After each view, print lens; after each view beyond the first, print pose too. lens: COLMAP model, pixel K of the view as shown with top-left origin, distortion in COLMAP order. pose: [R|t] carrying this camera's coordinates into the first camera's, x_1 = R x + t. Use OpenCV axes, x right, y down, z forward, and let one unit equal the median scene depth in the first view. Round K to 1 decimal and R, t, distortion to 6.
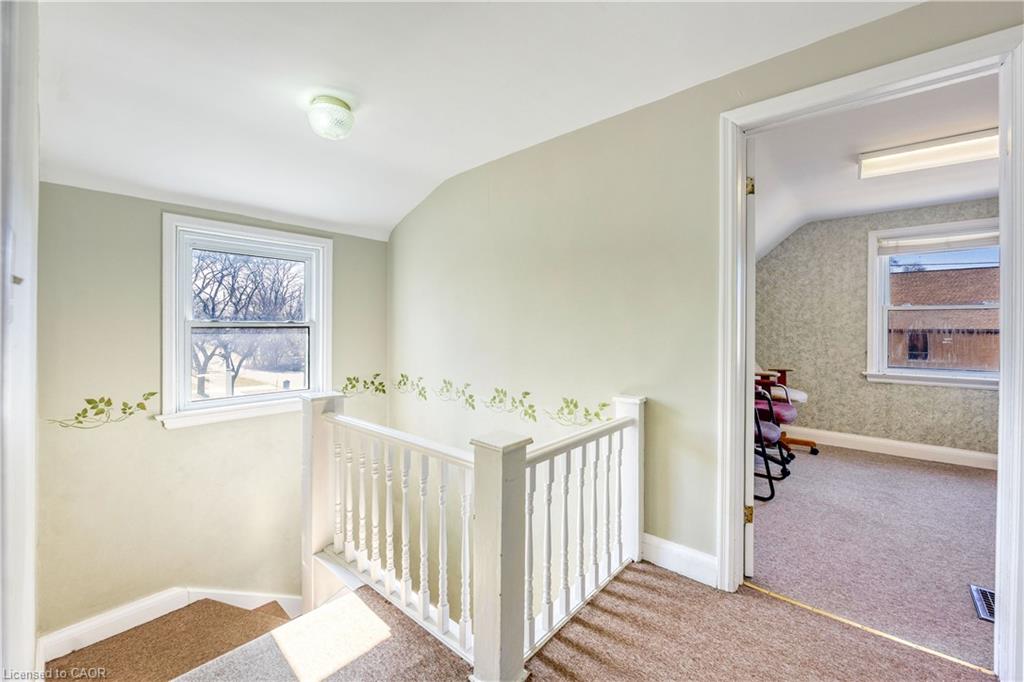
lens RADIAL K [[415.4, 0, 516.9], [0, 415.4, 334.3], [0, 0, 1]] dist [-0.013345, 0.001100]
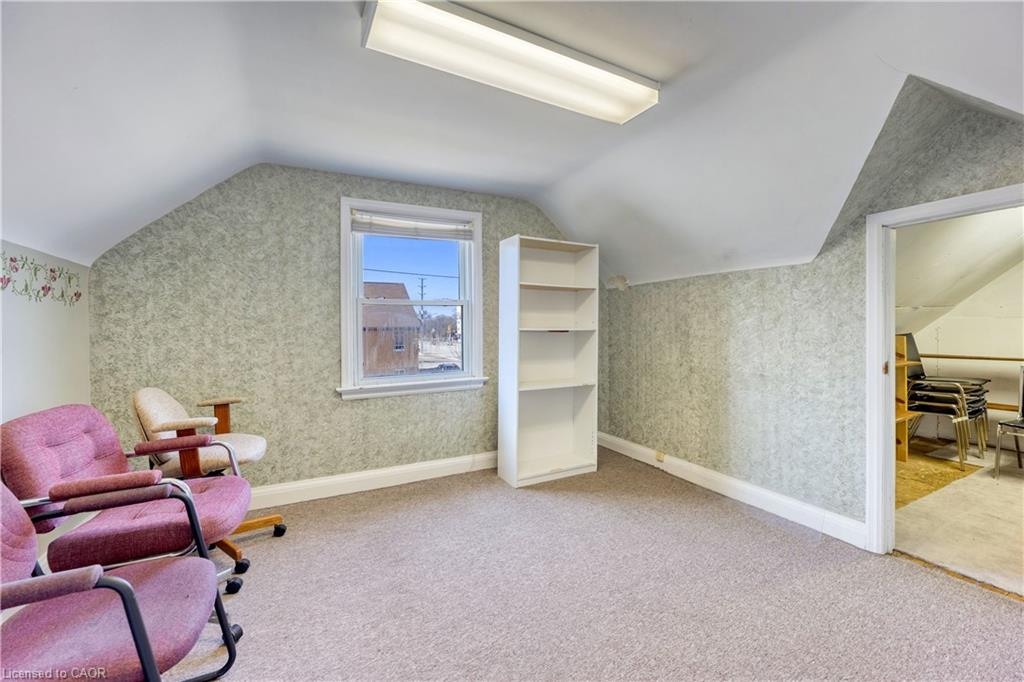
lens RADIAL K [[415.4, 0, 512.5], [0, 415.4, 319.9], [0, 0, 1]] dist [-0.013345, 0.001100]
pose [[0.388066, 0.005072, 0.921618, 0.283847], [0.030021, 0.999385, -0.018141, -0.006439], [-0.921143, 0.034708, 0.387675, 0.424266]]
